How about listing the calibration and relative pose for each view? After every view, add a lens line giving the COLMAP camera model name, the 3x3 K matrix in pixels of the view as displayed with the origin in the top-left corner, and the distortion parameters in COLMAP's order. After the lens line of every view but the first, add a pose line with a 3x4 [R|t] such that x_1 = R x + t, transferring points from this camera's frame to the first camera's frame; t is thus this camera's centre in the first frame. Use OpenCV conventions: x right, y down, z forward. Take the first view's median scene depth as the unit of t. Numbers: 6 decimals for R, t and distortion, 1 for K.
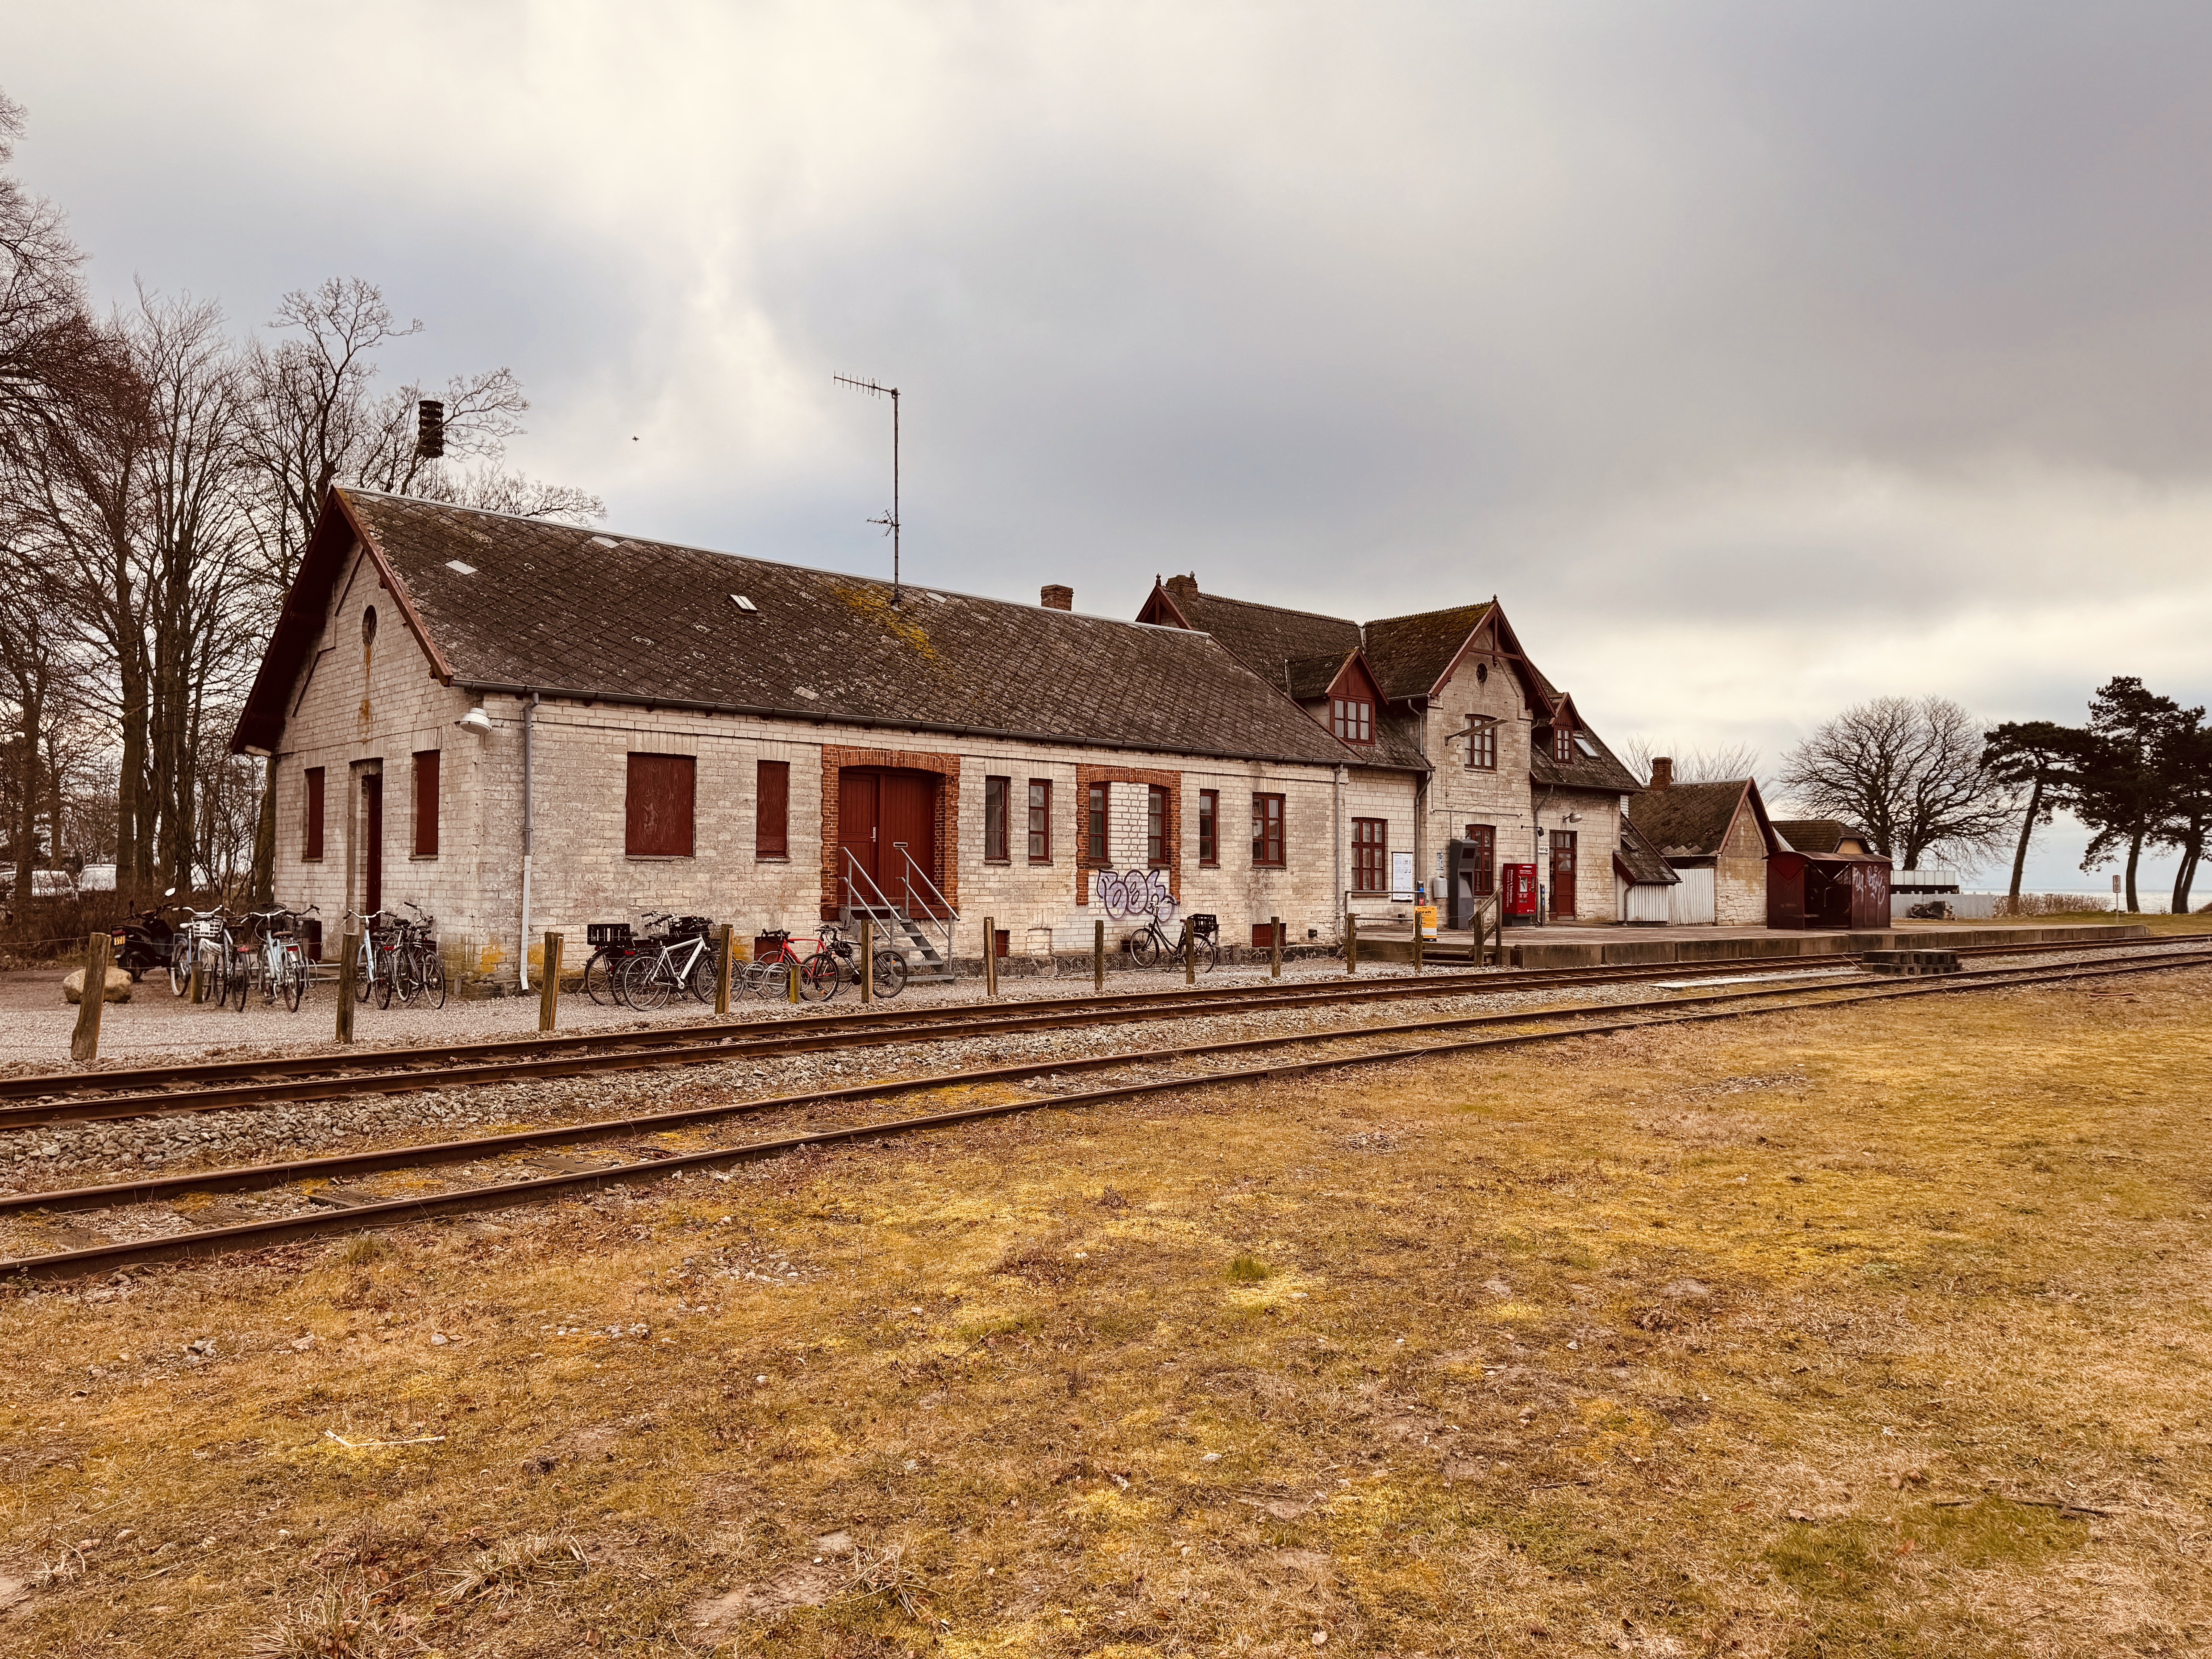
lens RADIAL K [[1536.8, 0, 1085.7], [0, 1536.8, 827.4], [0, 0, 1]] dist [0.090833, -0.080634]
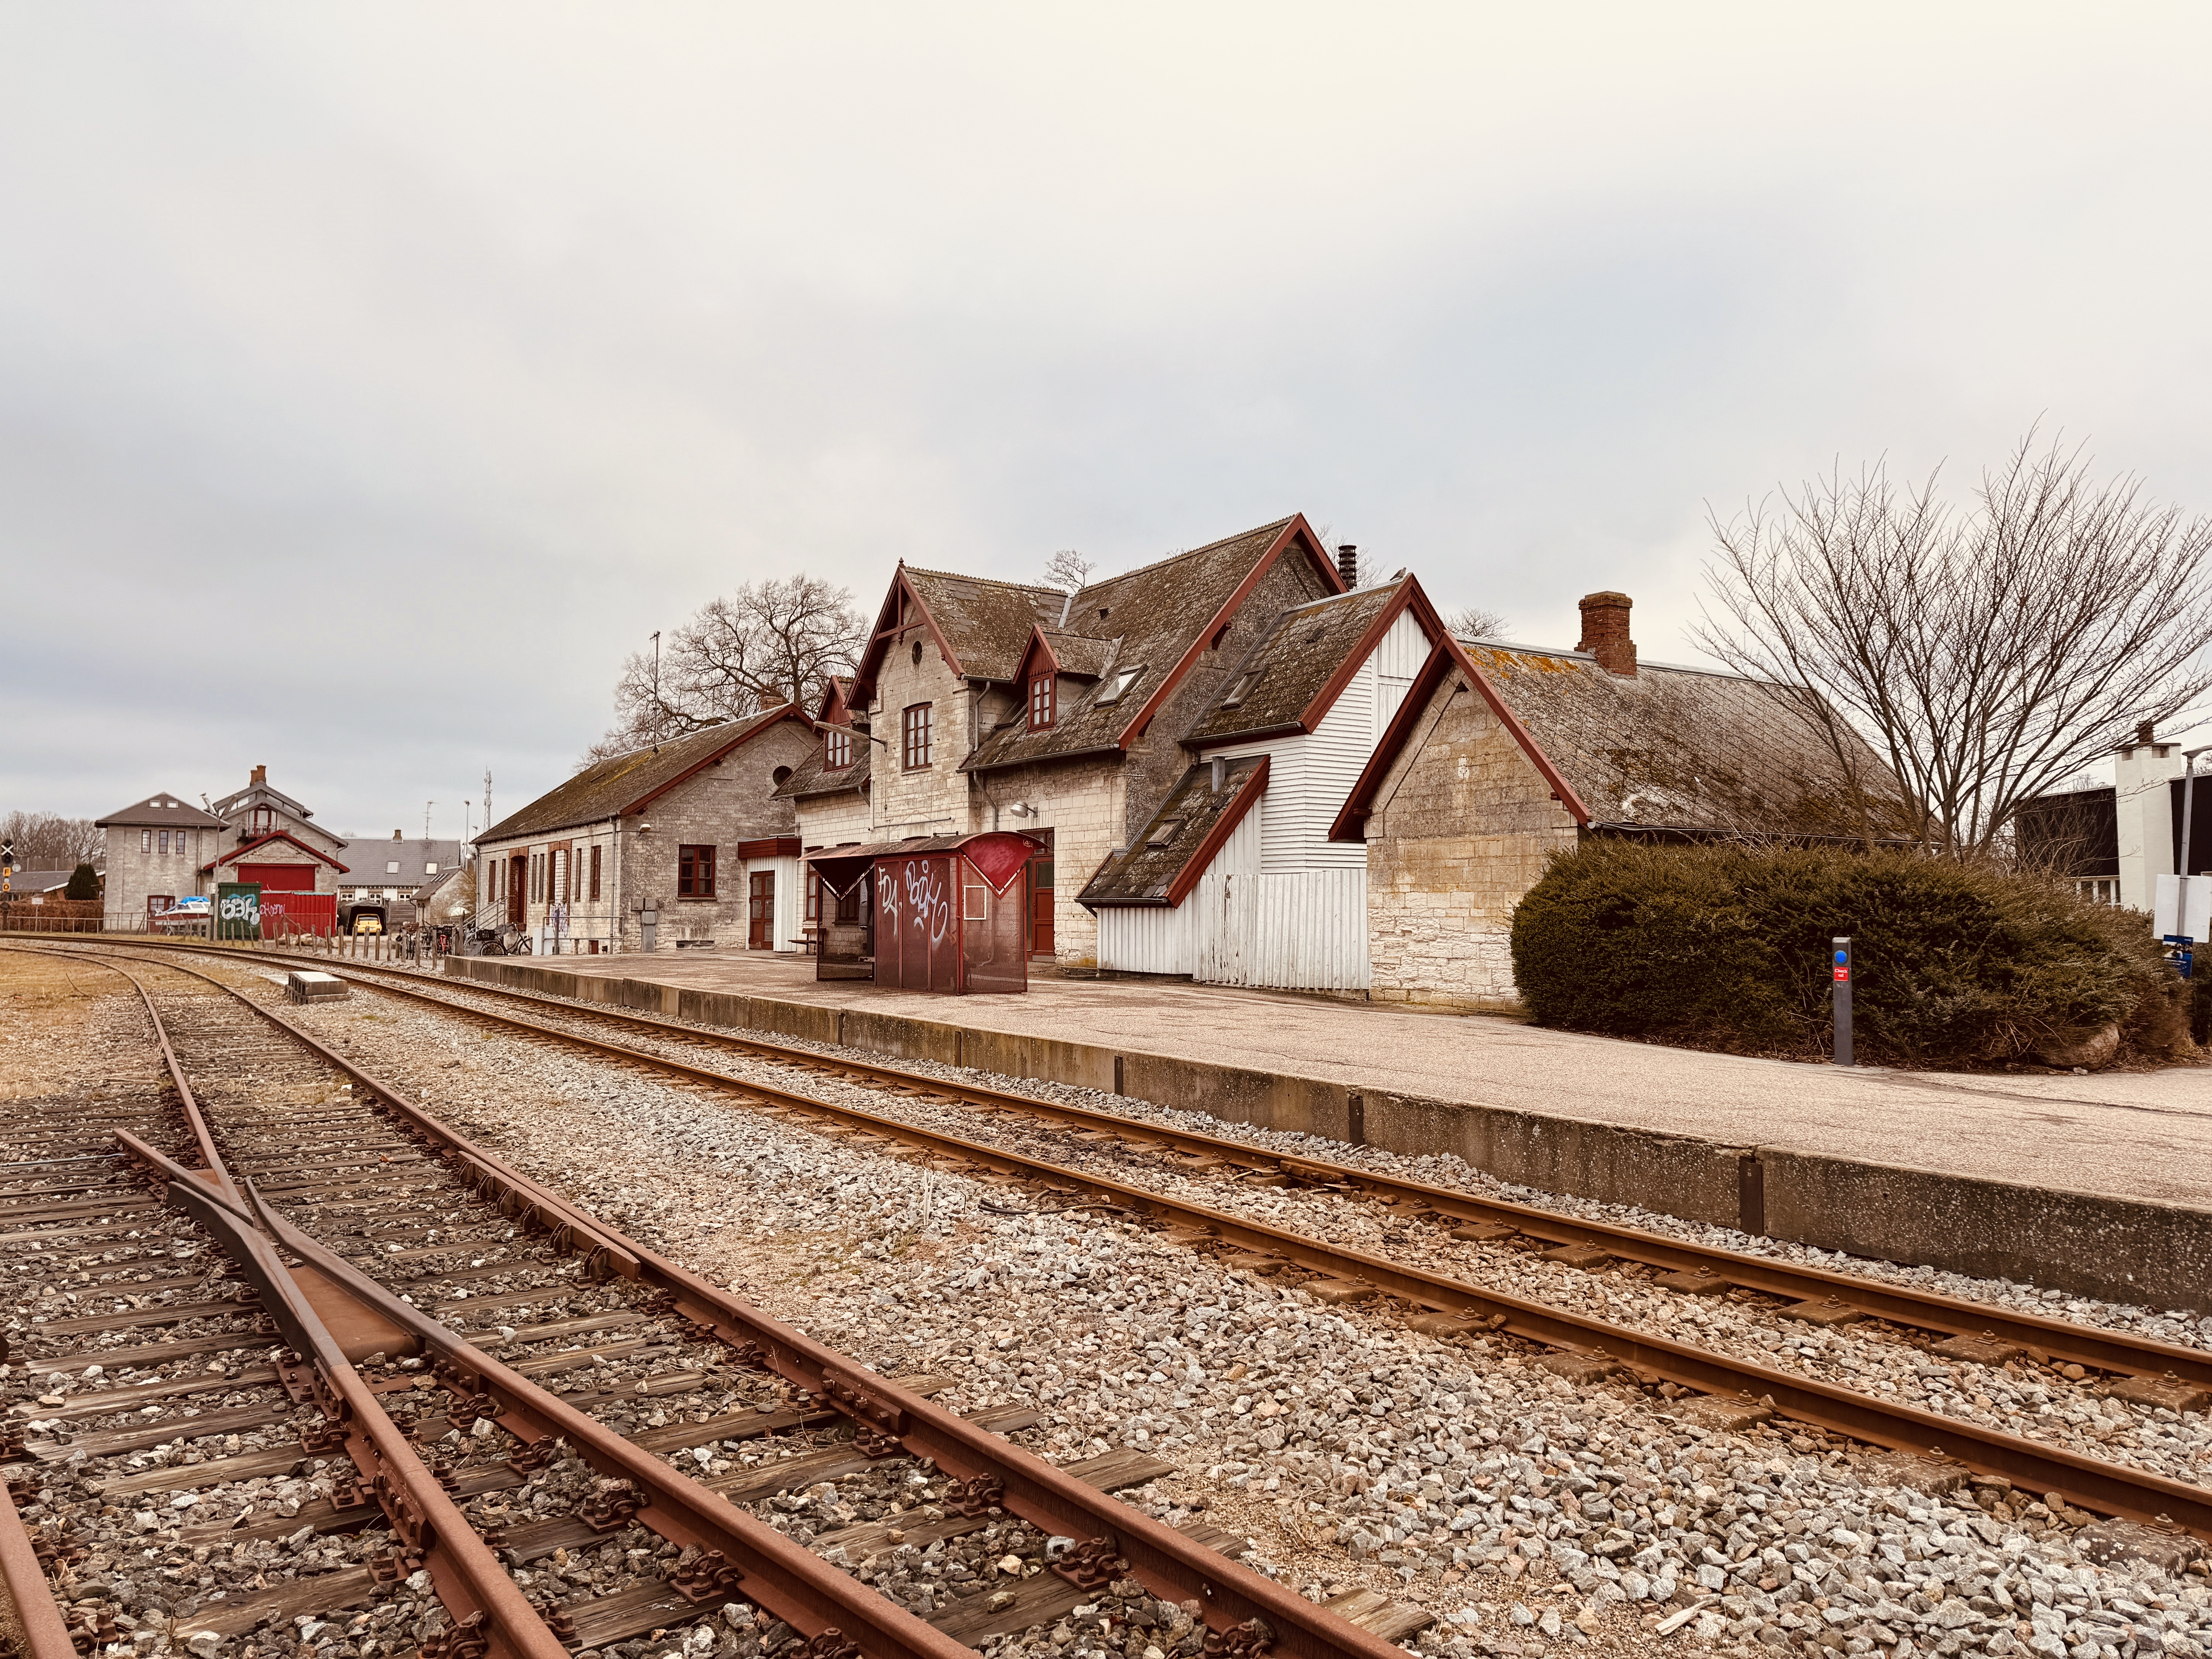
lens RADIAL K [[1536.8, 0, 1107.0], [0, 1536.8, 837.3], [0, 0, 1]] dist [0.090833, -0.080634]
pose [[-0.164783, -0.055988, -0.984739, 1.545399], [0.032140, 0.997553, -0.062094, 0.077633], [0.985806, -0.041882, -0.162581, 1.822250]]
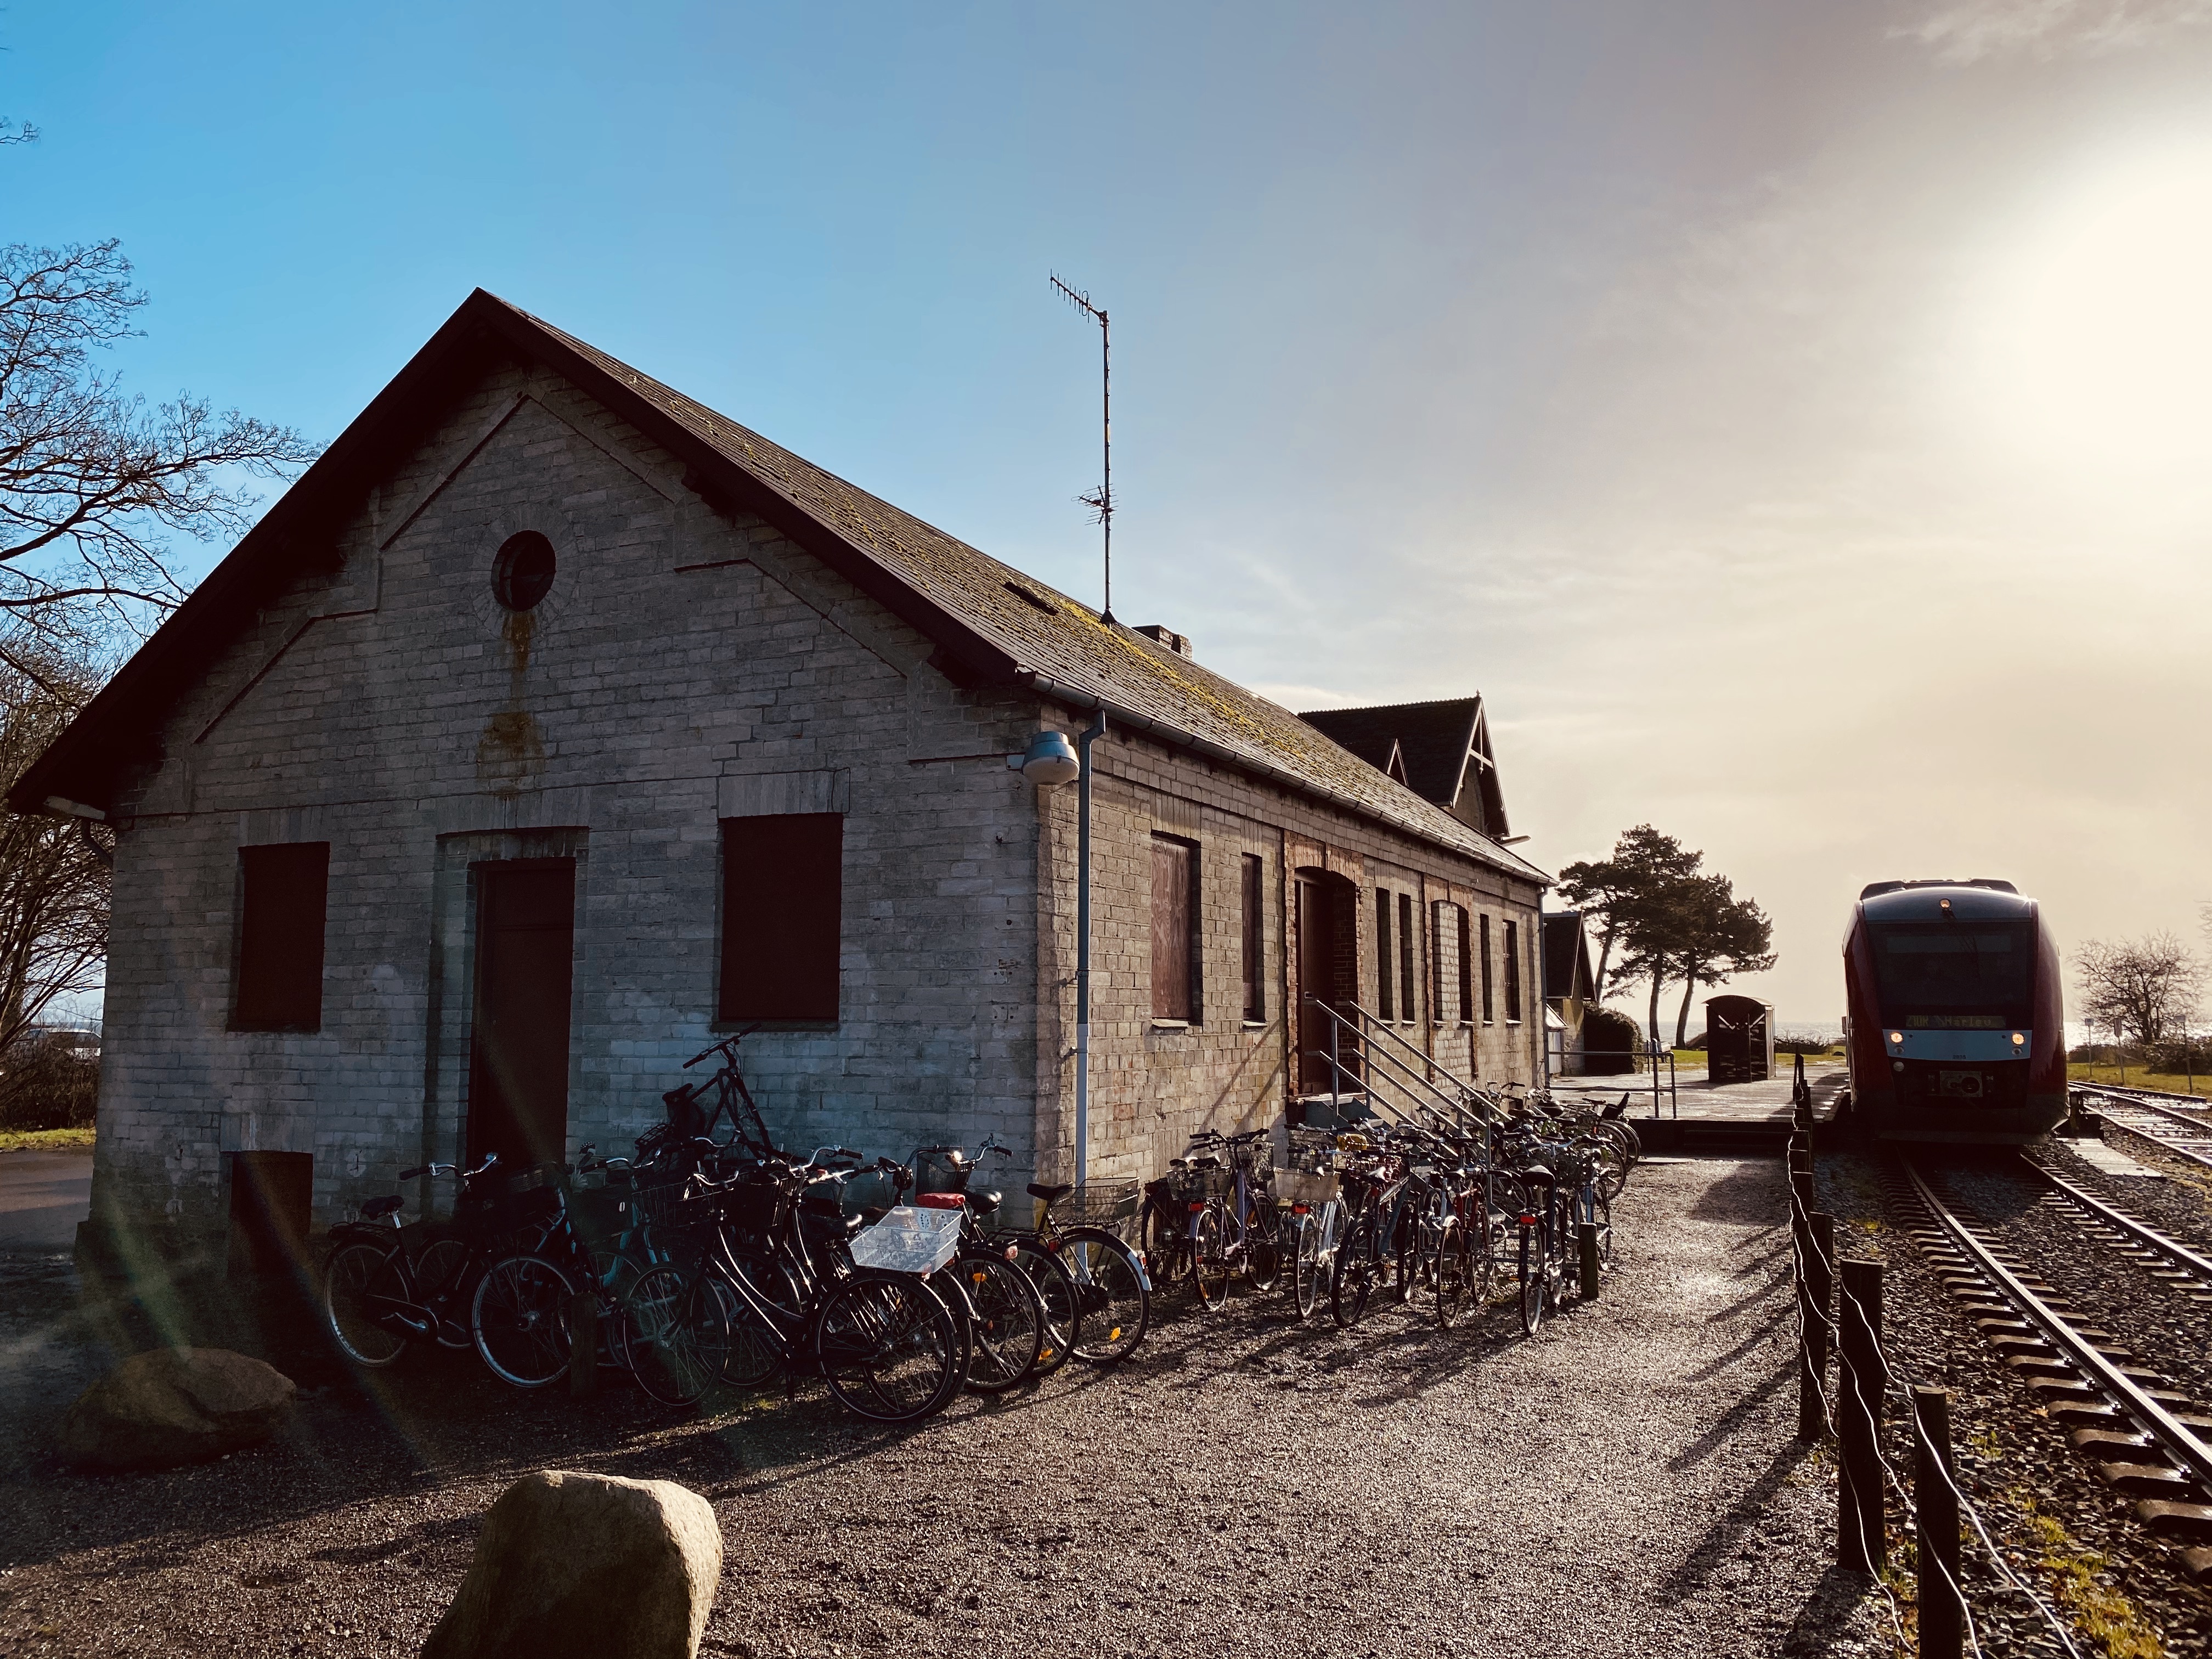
lens RADIAL K [[1676.9, 0, 1097.4], [0, 1676.9, 818.3], [0, 0, 1]] dist [0.052432, -0.017595]
pose [[0.926481, 0.037847, 0.374434, -0.402040], [-0.007462, 0.996582, -0.082269, -0.002920], [-0.376268, 0.073427, 0.923597, 0.346761]]
